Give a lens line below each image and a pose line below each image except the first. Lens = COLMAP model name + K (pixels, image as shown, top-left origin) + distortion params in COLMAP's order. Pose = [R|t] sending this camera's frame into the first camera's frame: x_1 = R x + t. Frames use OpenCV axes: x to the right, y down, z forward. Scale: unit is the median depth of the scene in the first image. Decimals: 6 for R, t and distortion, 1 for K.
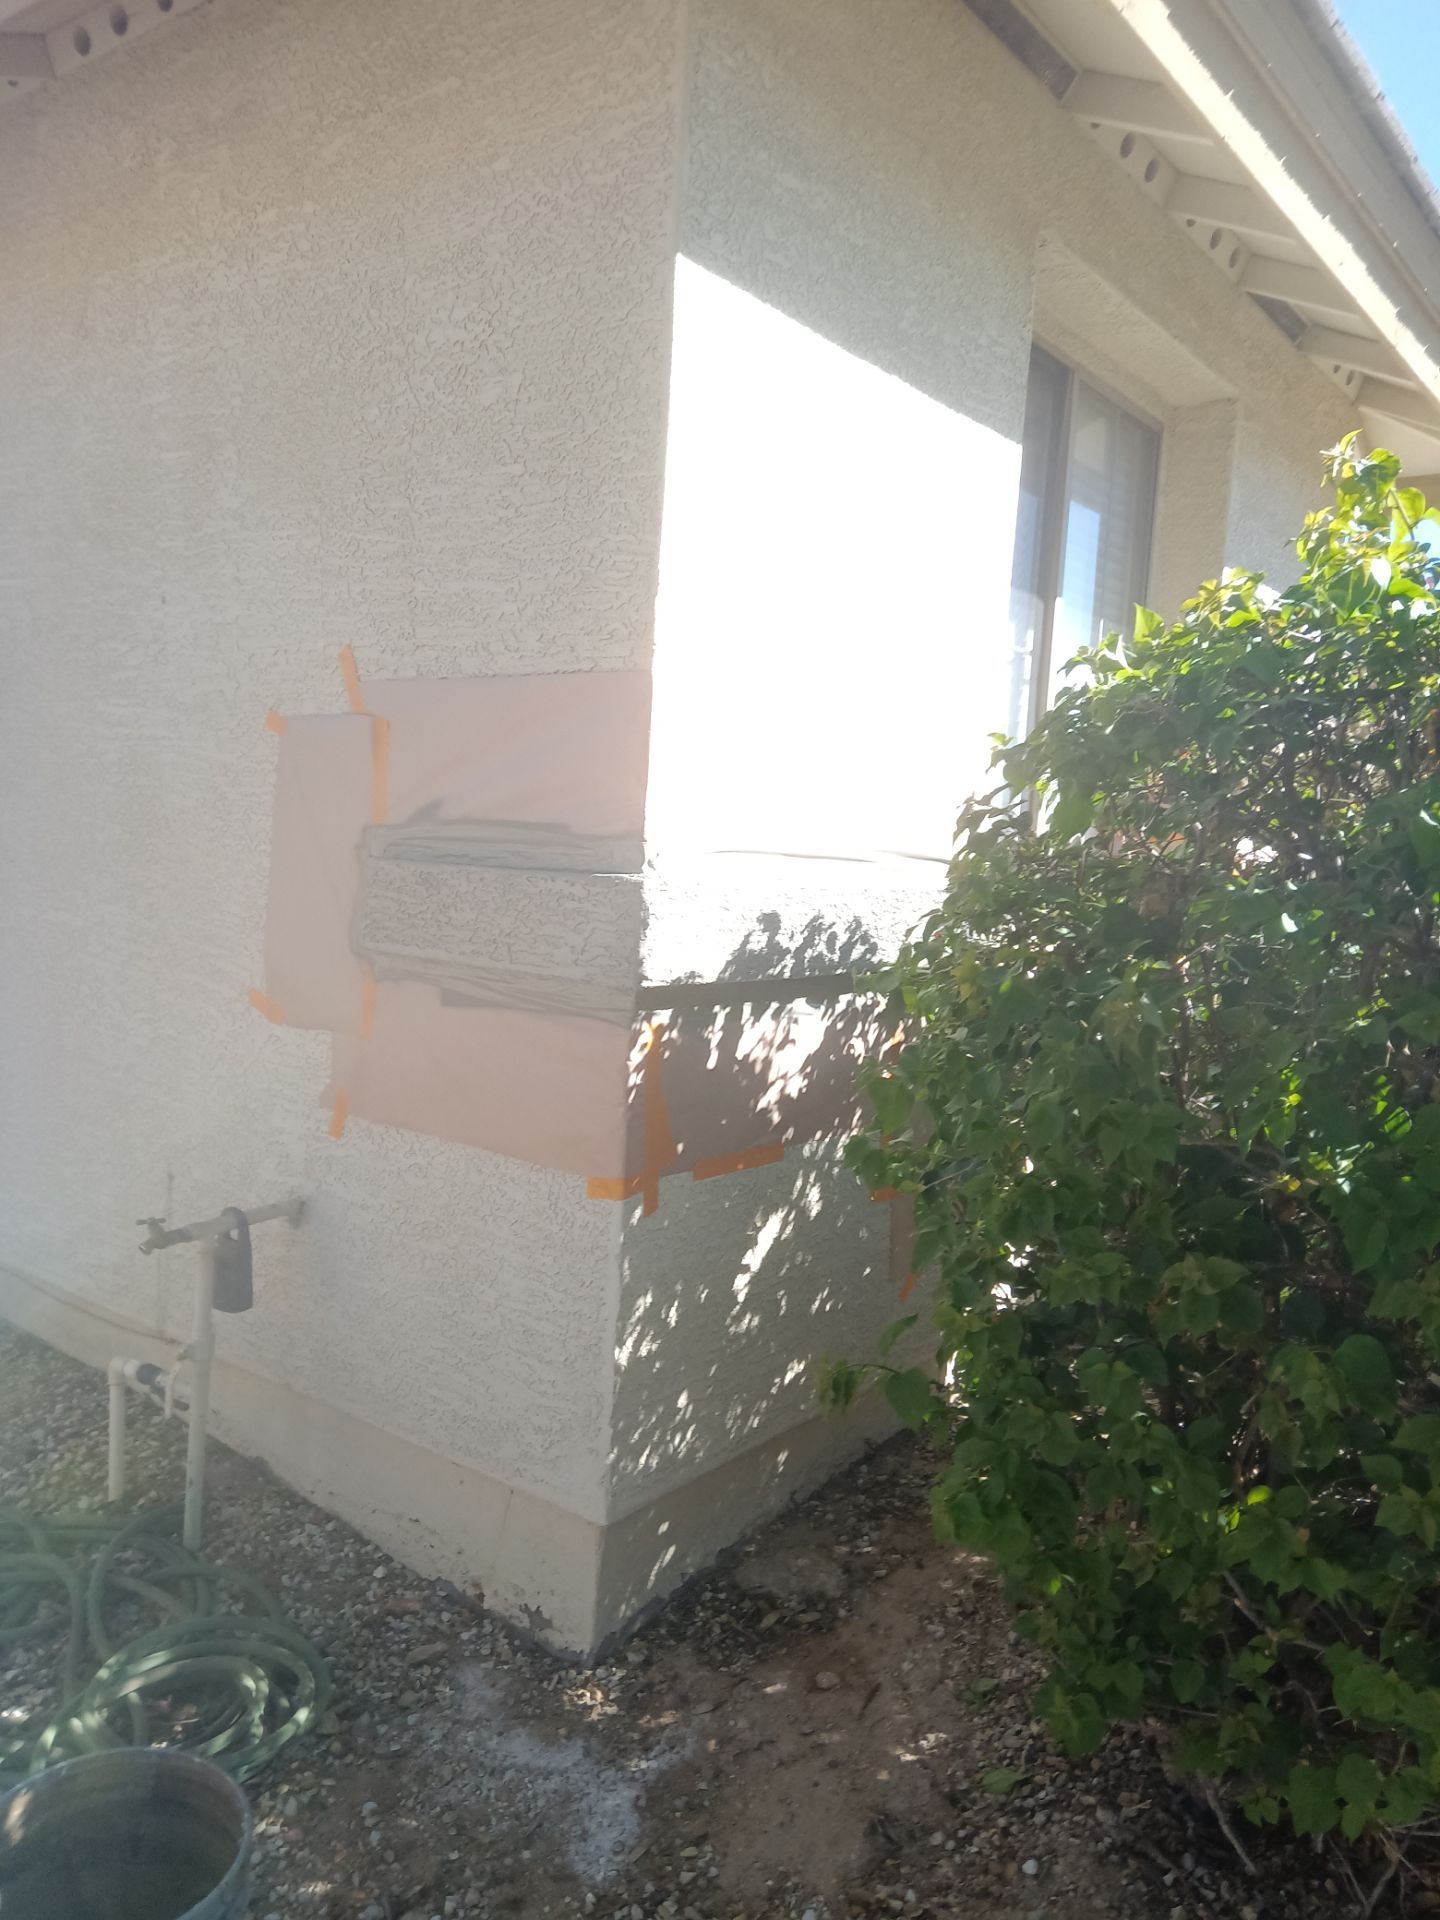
lens RADIAL K [[1447.4, 0, 689.6], [0, 1447.4, 946.9], [0, 0, 1]] dist [0.020518, -0.005455]
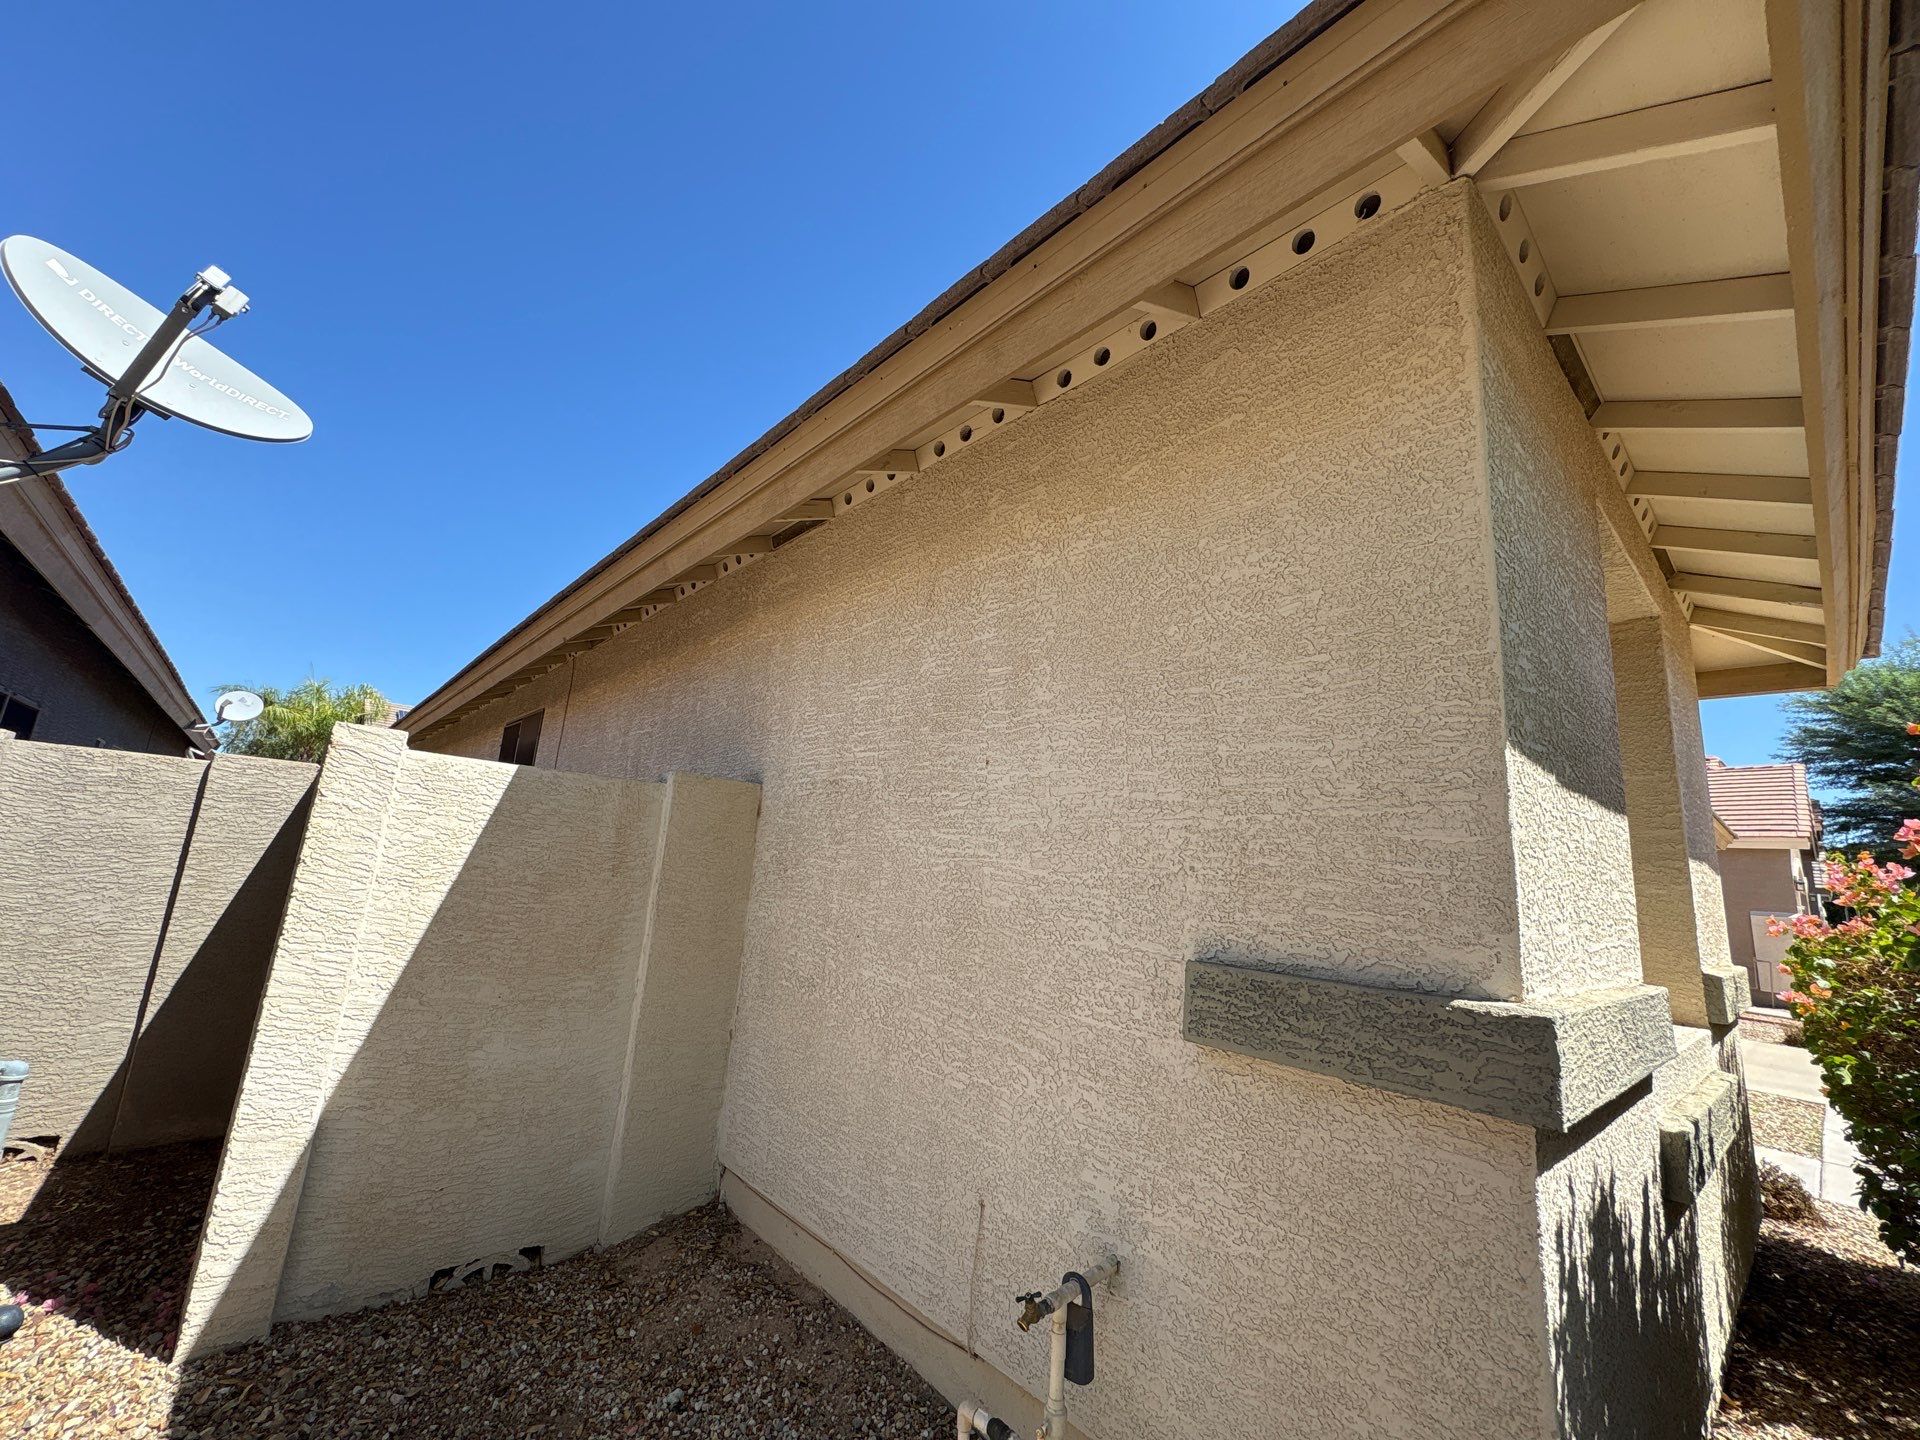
lens RADIAL K [[764.5, 0, 965.9], [0, 764.5, 716.3], [0, 0, 1]] dist [-0.001433, 0.000585]
pose [[0.984637, -0.024501, -0.172887, -0.295489], [-0.026761, 0.957235, -0.288070, -0.070236], [0.172551, 0.288271, 0.941874, 0.299014]]
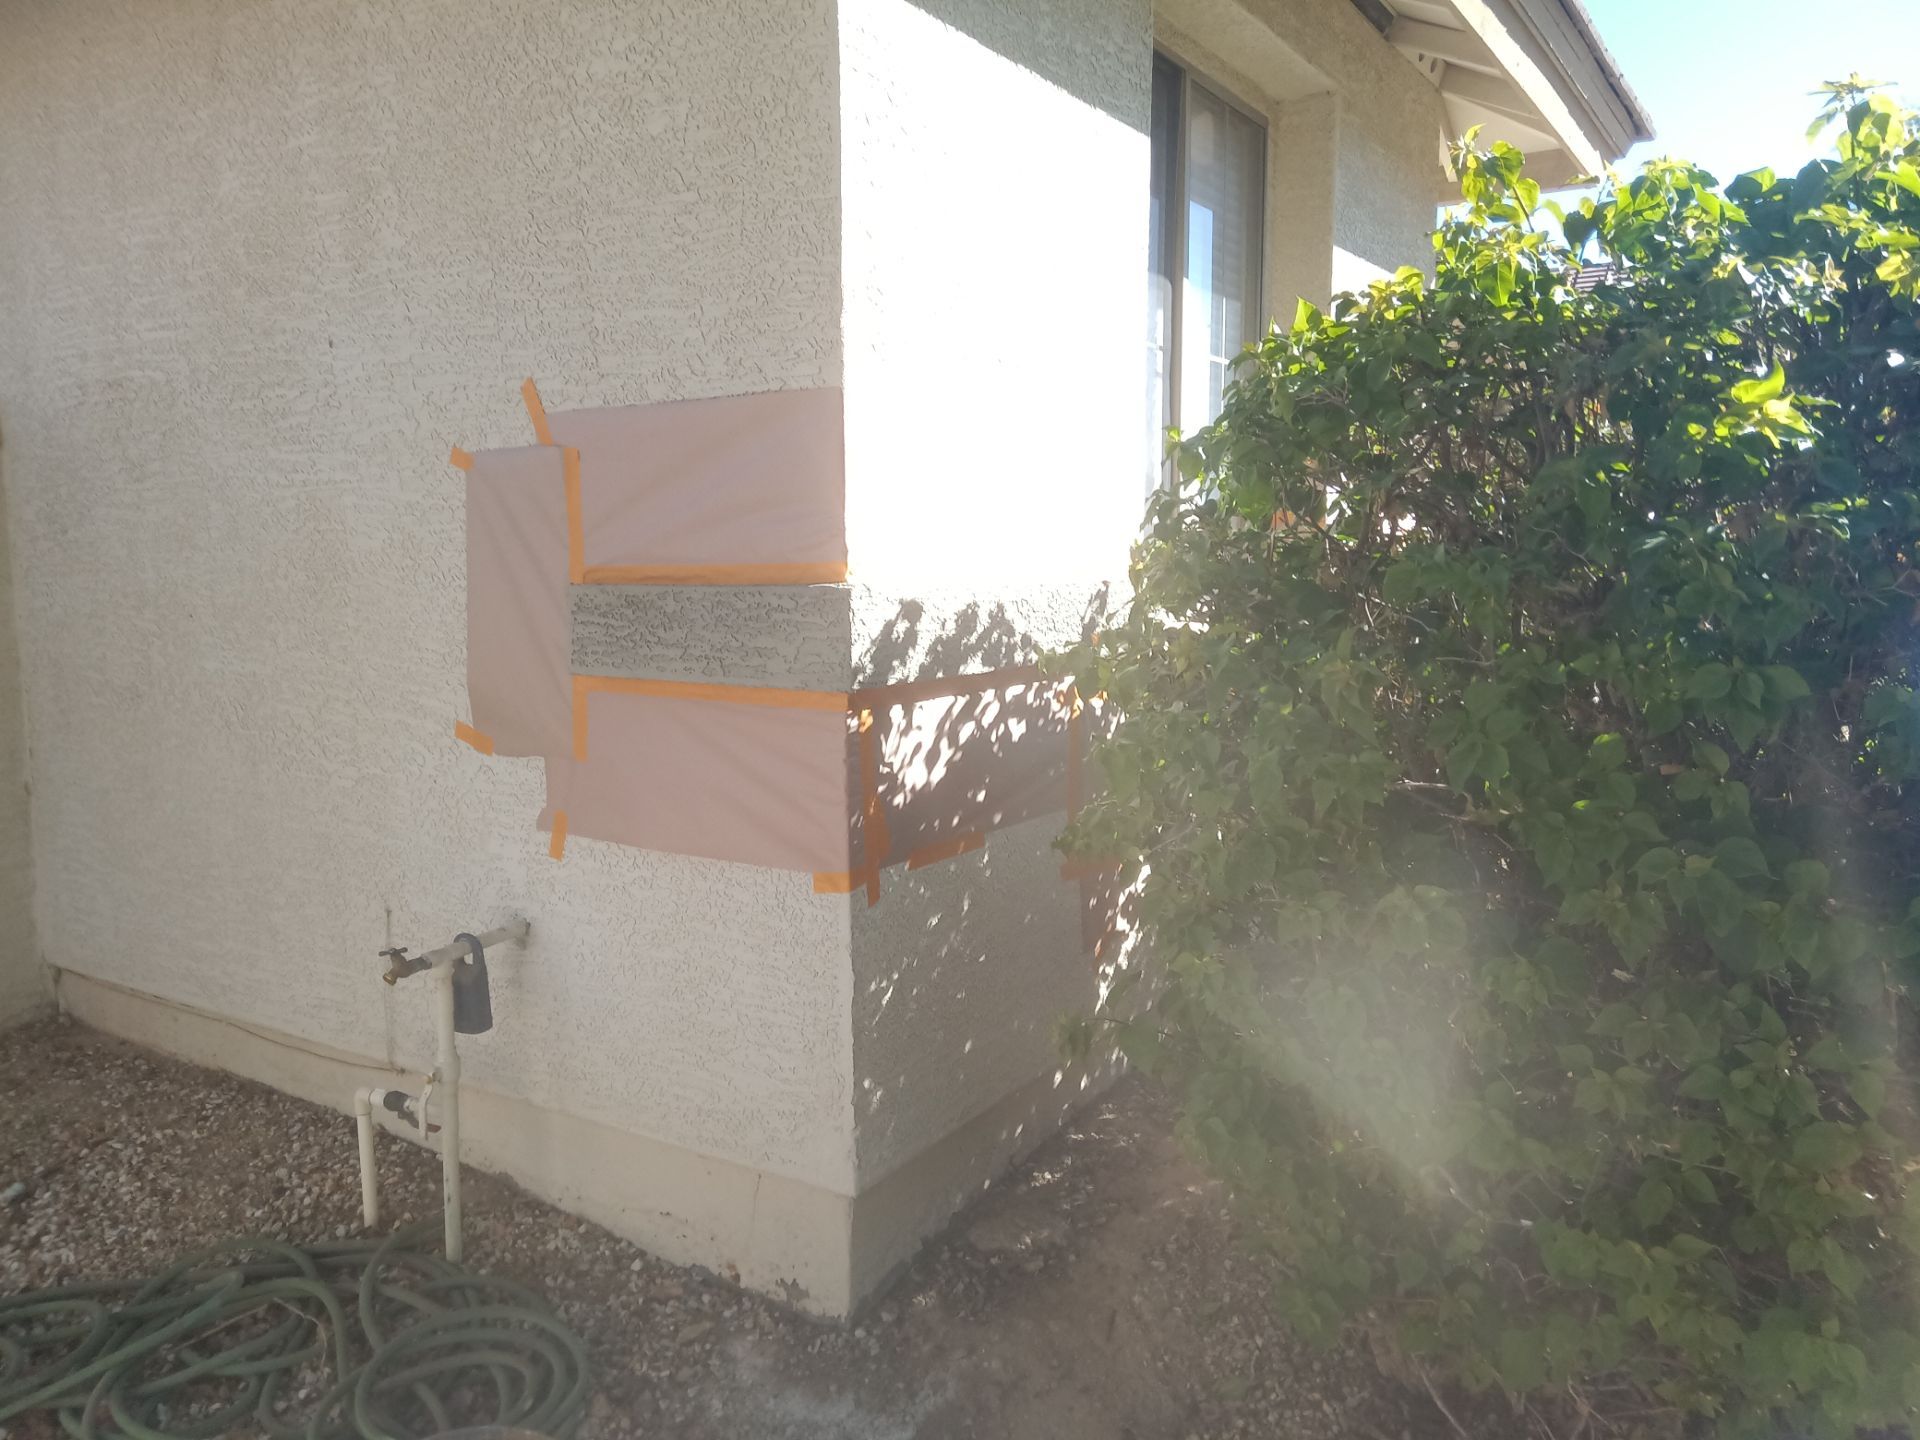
lens RADIAL K [[1419.4, 0, 948.2], [0, 1419.4, 706.1], [0, 0, 1]] dist [0.040422, -0.039585]
pose [[0.994091, -0.074758, 0.078710, -0.041292], [0.071872, 0.996656, 0.038880, 0.003831], [-0.081354, -0.032993, 0.996139, -0.031866]]
